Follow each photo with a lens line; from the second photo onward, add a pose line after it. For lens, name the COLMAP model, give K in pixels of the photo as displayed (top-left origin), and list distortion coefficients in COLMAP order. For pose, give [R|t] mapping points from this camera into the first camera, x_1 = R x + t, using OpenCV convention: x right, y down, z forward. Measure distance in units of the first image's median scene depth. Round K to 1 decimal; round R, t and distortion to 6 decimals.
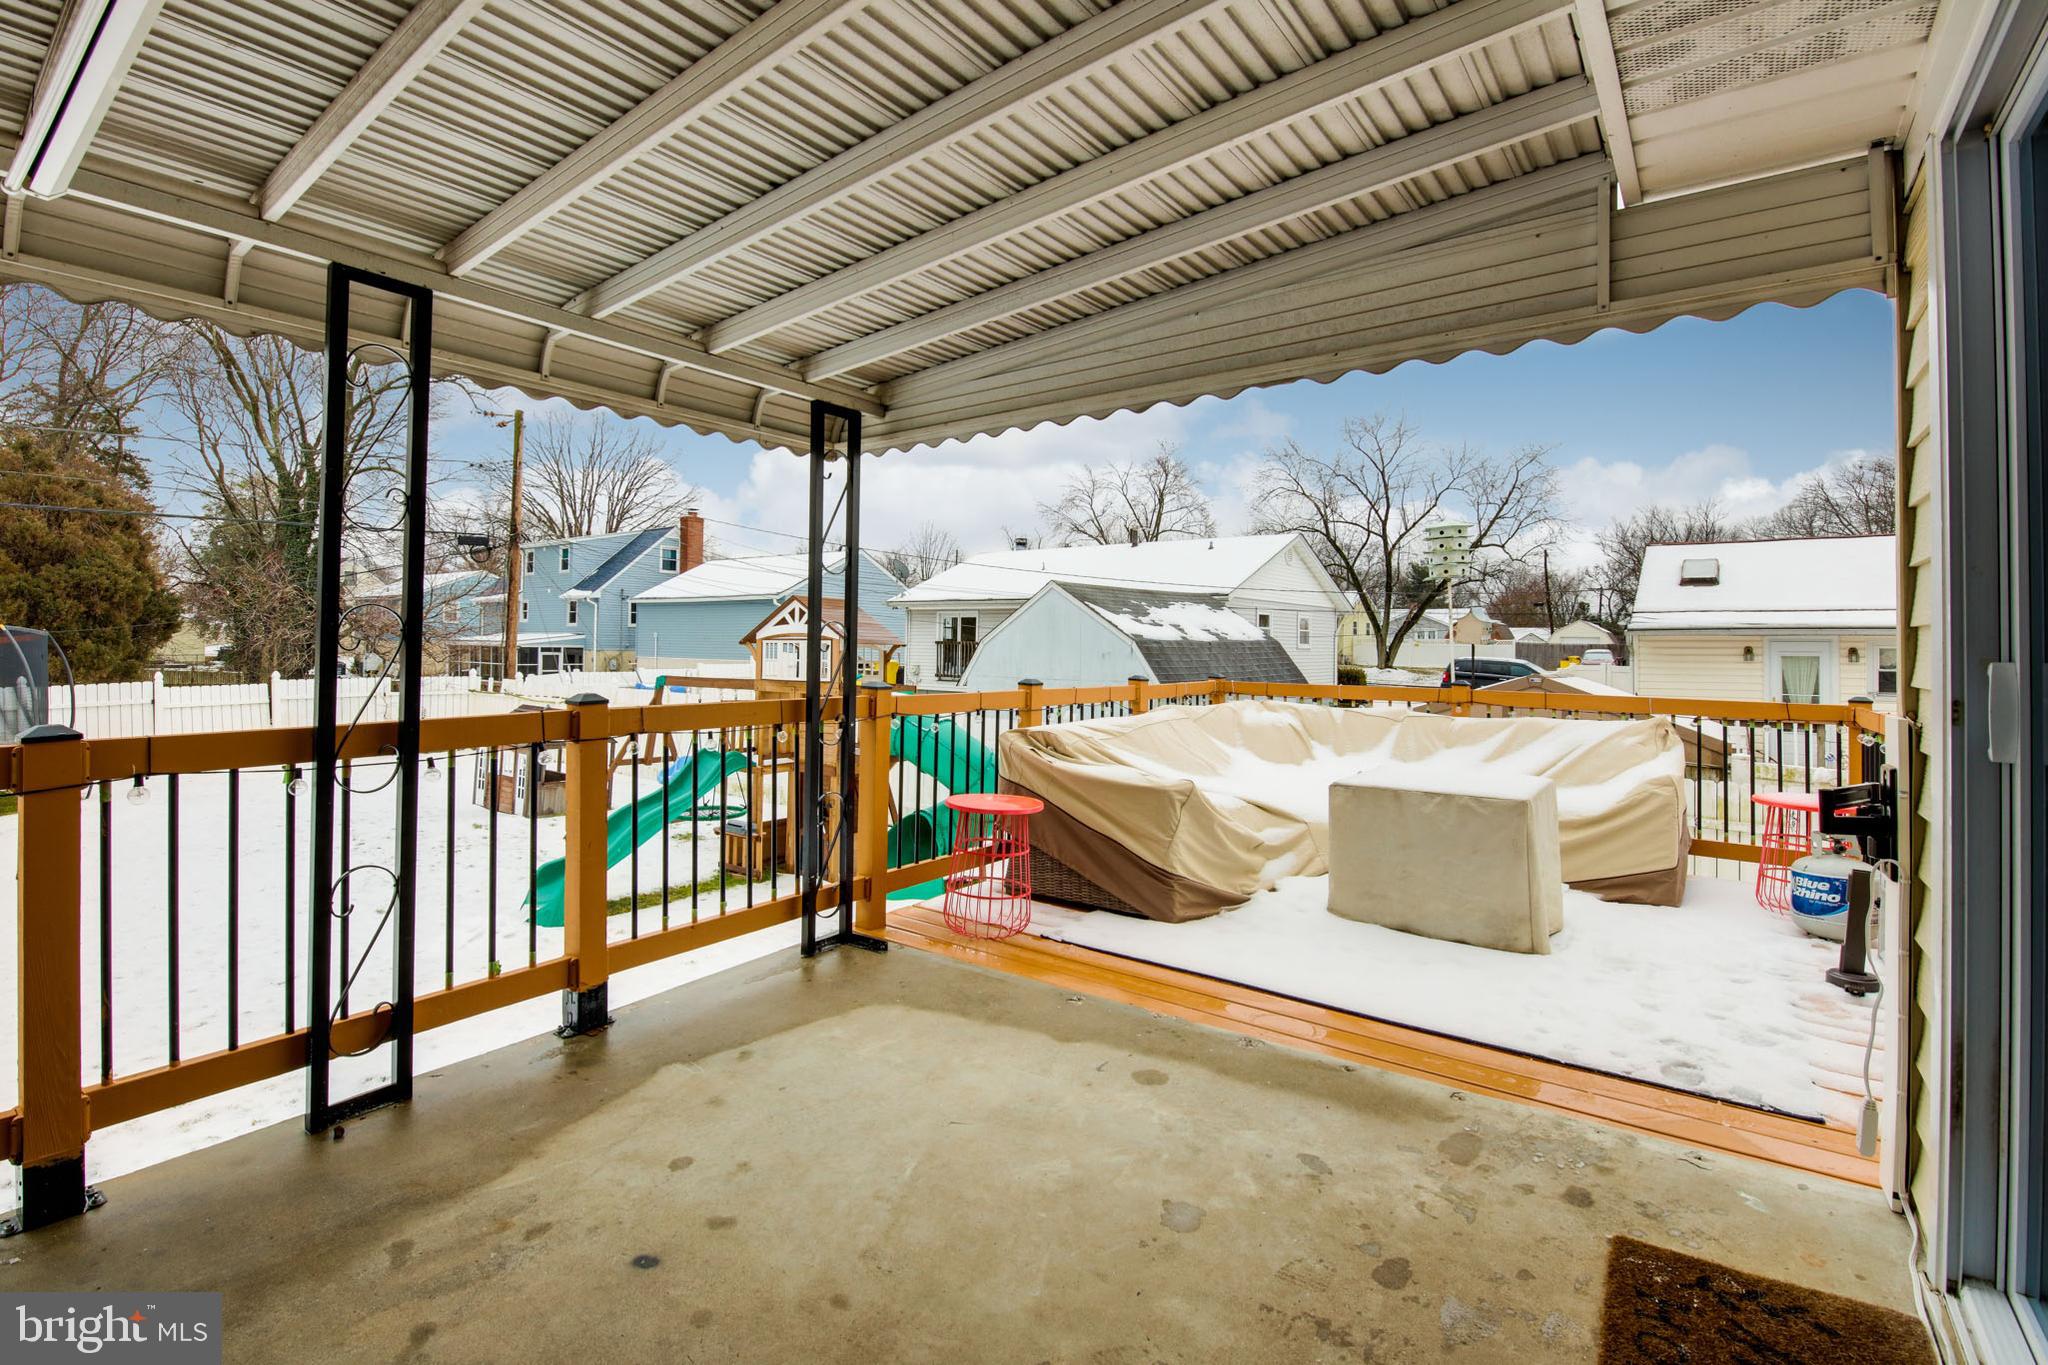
lens RADIAL K [[929.2, 0, 989.5], [0, 929.2, 641.2], [0, 0, 1]] dist [0.002945, -0.008776]
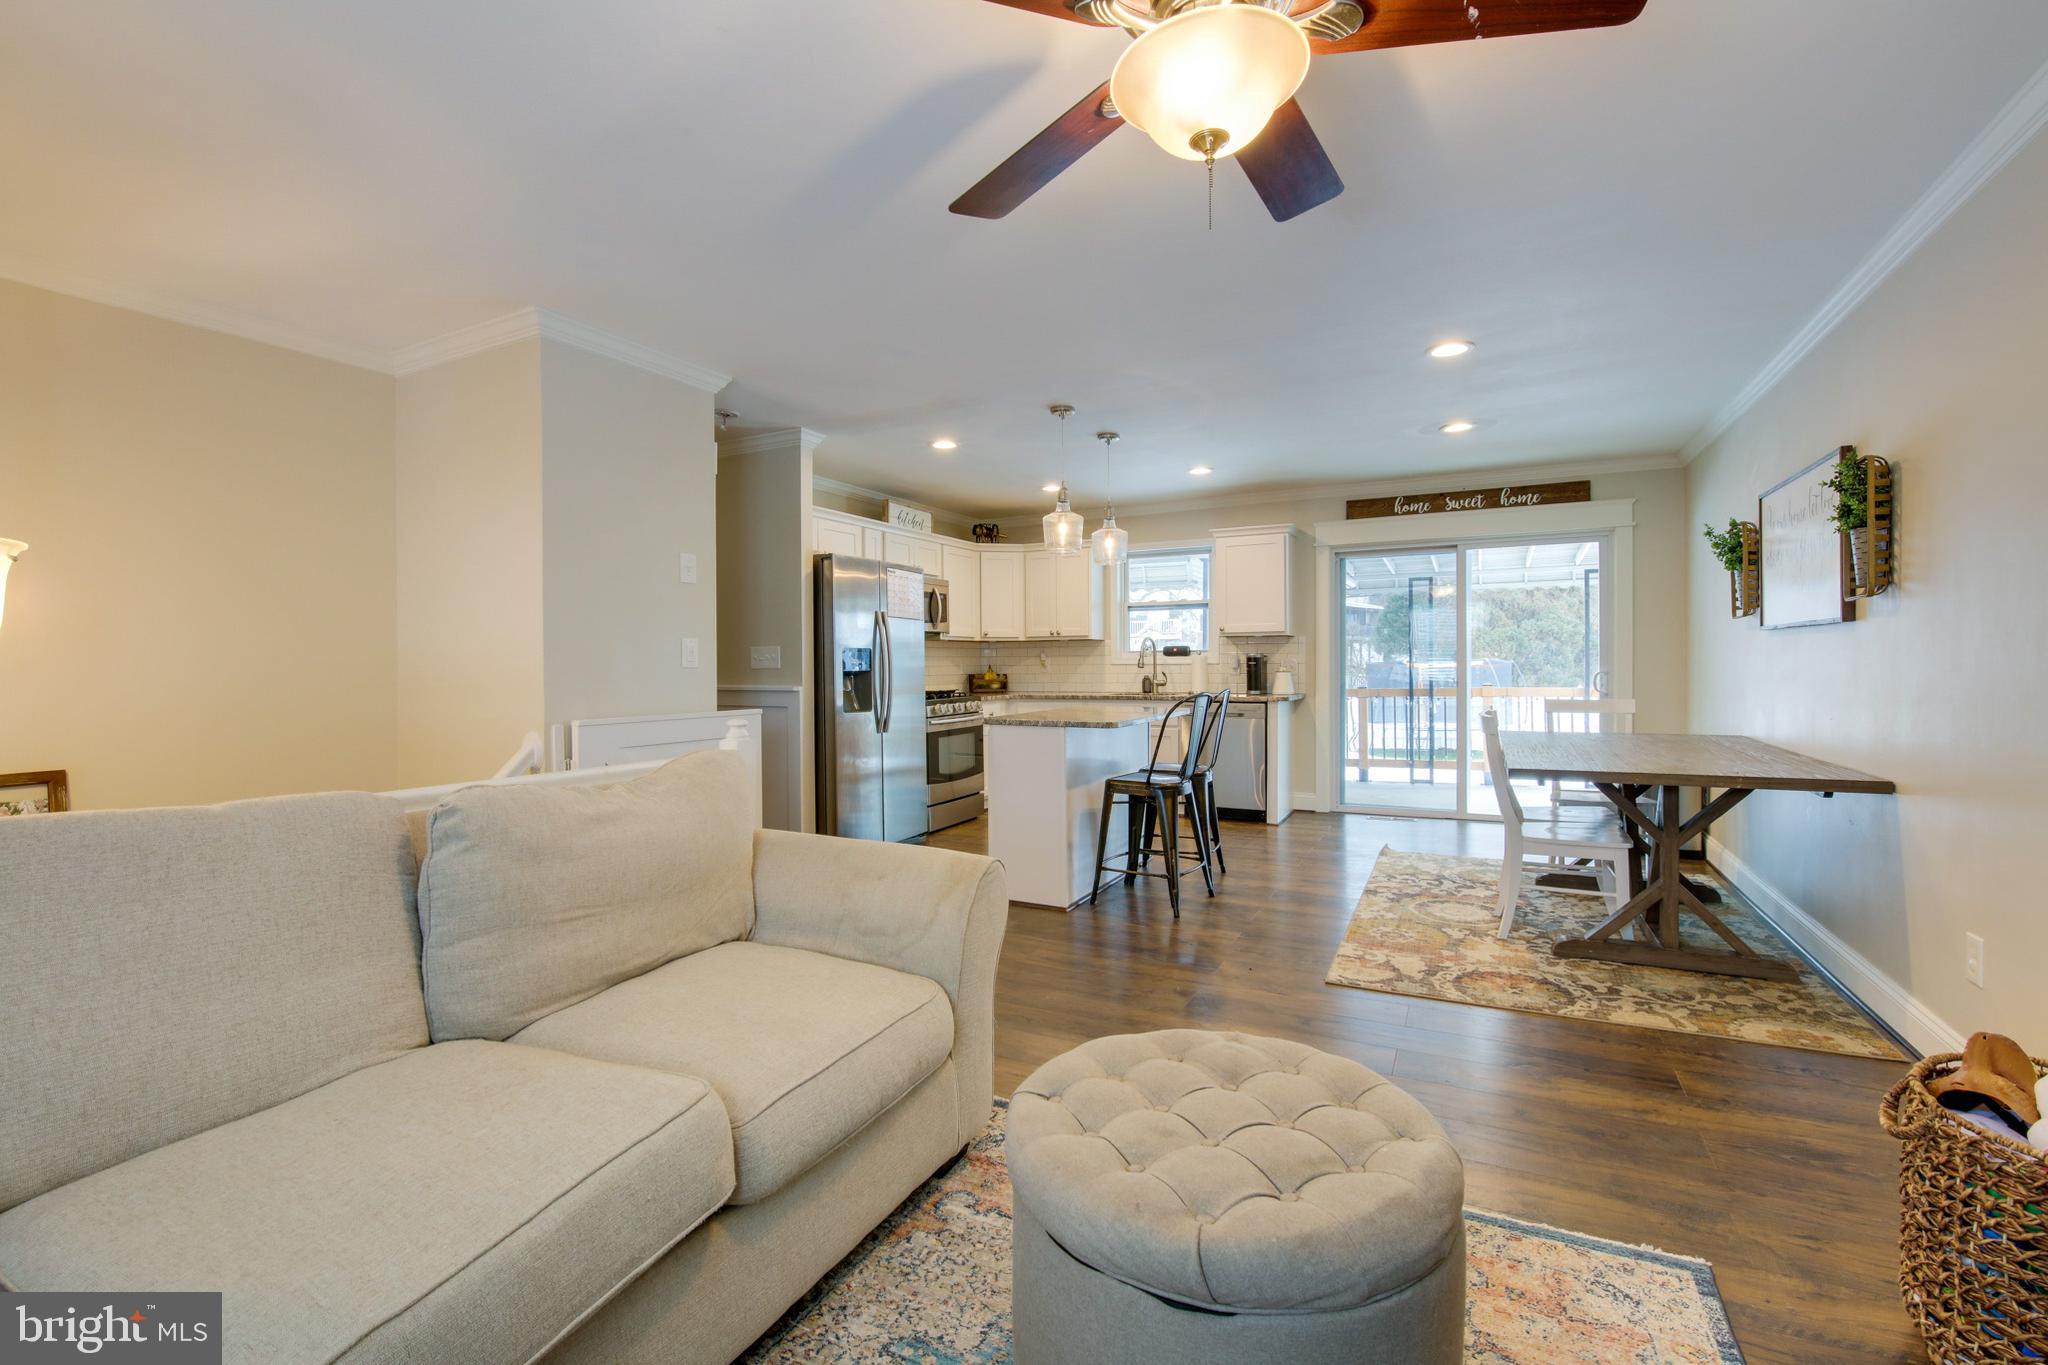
lens RADIAL K [[886.0, 0, 1024.3], [0, 886.0, 676.9], [0, 0, 1]] dist [0.000524, -0.009741]
pose [[0.194285, -0.003055, -0.980940, 0.344573], [0.018595, 0.999827, 0.000569, 0.000851], [0.980769, -0.018351, 0.194308, -0.179021]]
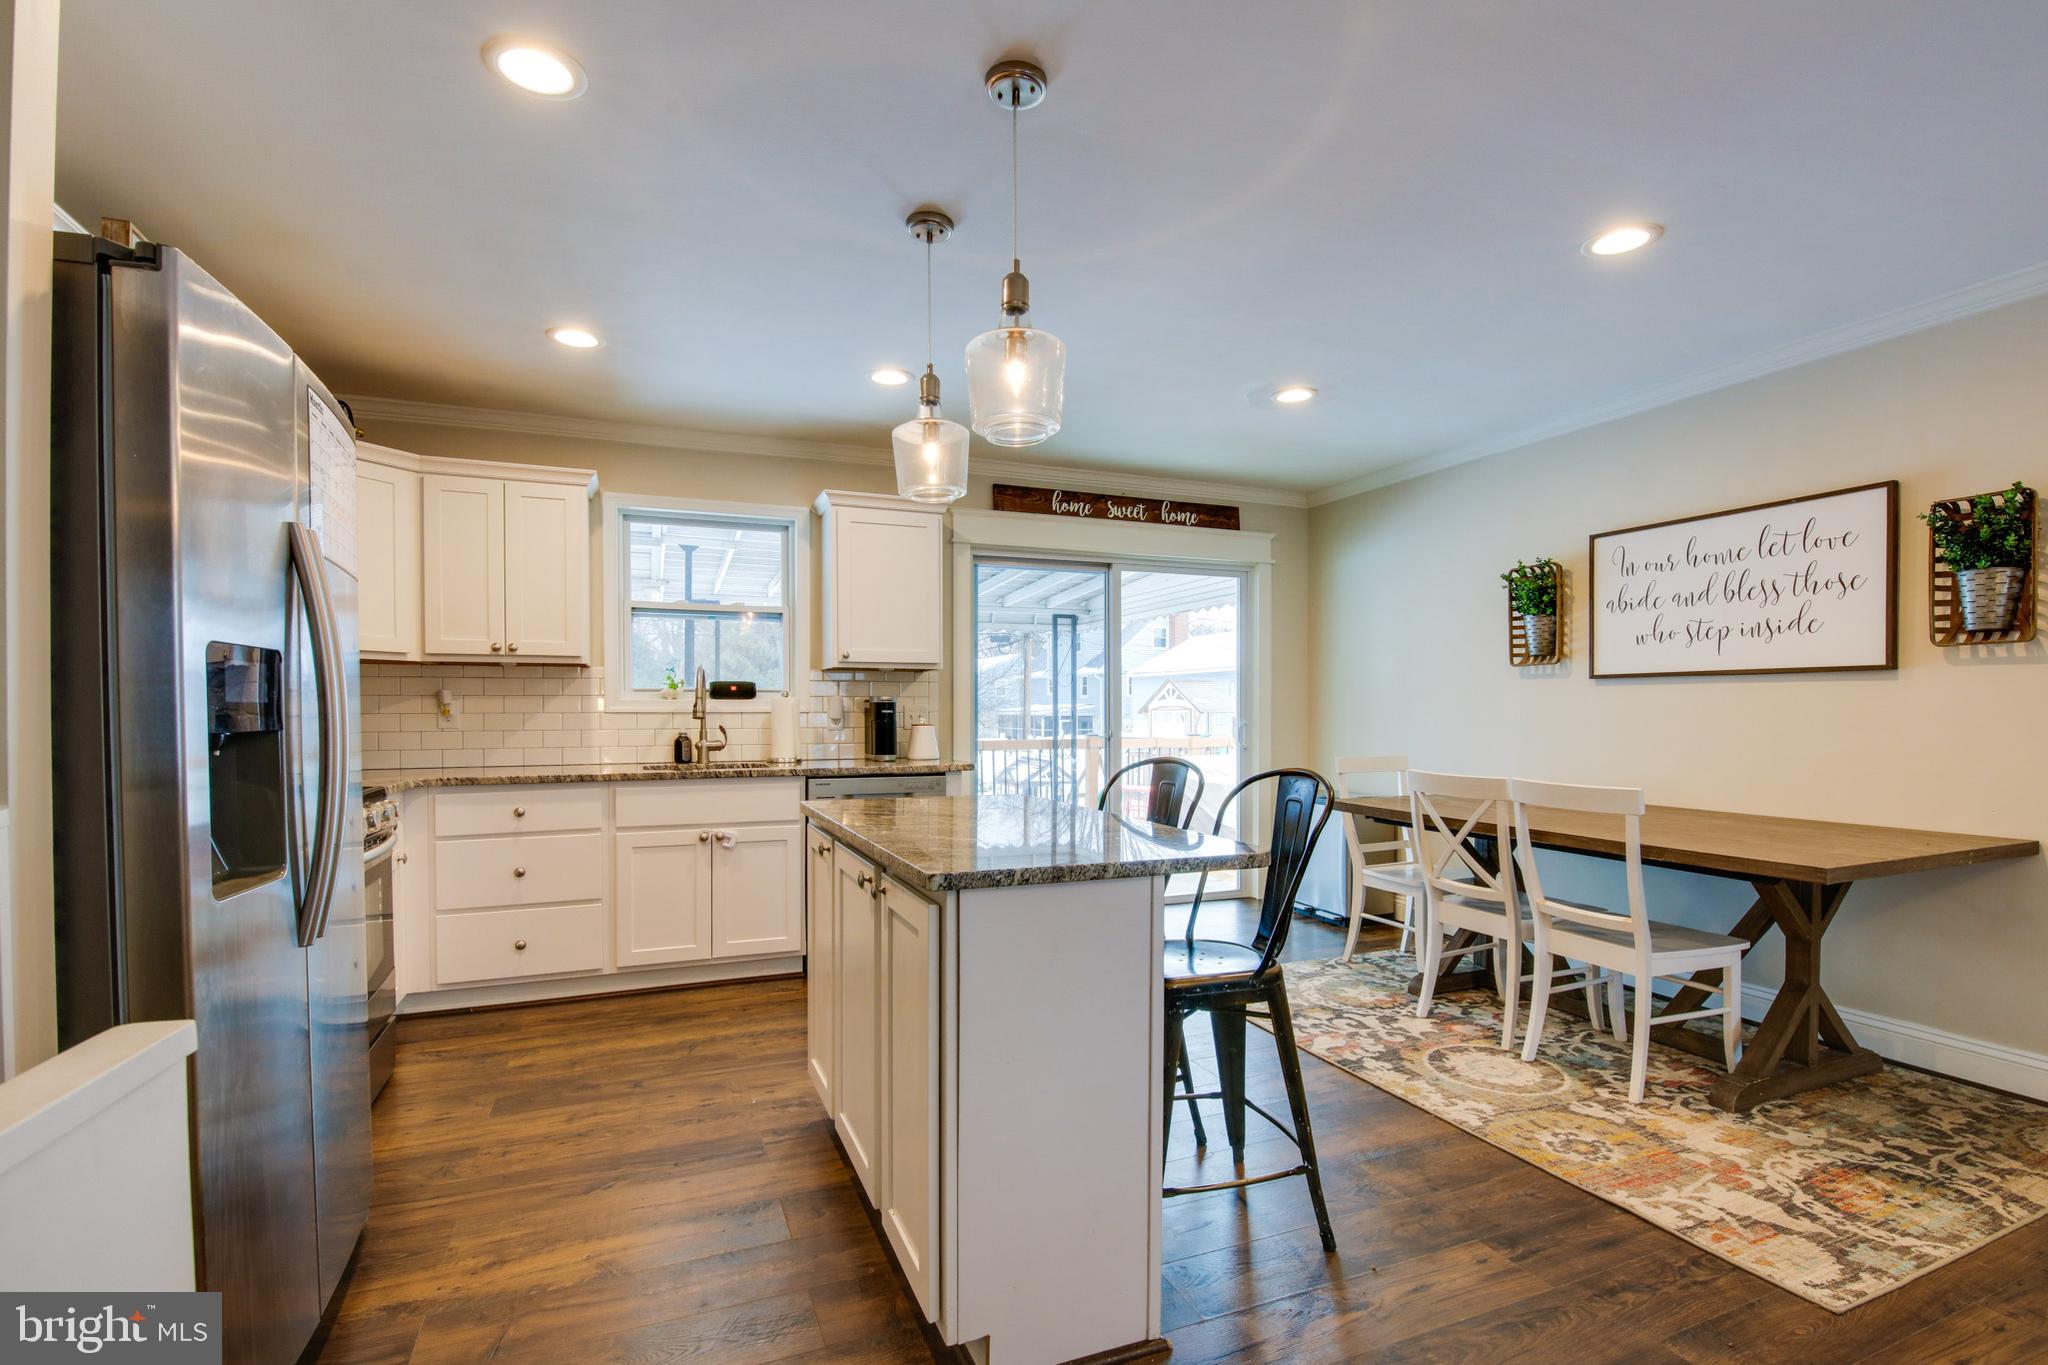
lens RADIAL K [[940.4, 0, 1028.0], [0, 940.4, 723.5], [0, 0, 1]] dist [0.001543, -0.011120]
pose [[0.873285, -0.010149, -0.487103, 0.169807], [0.019128, 0.999726, 0.013463, -0.002125], [0.486833, -0.021075, 0.873241, -0.210346]]
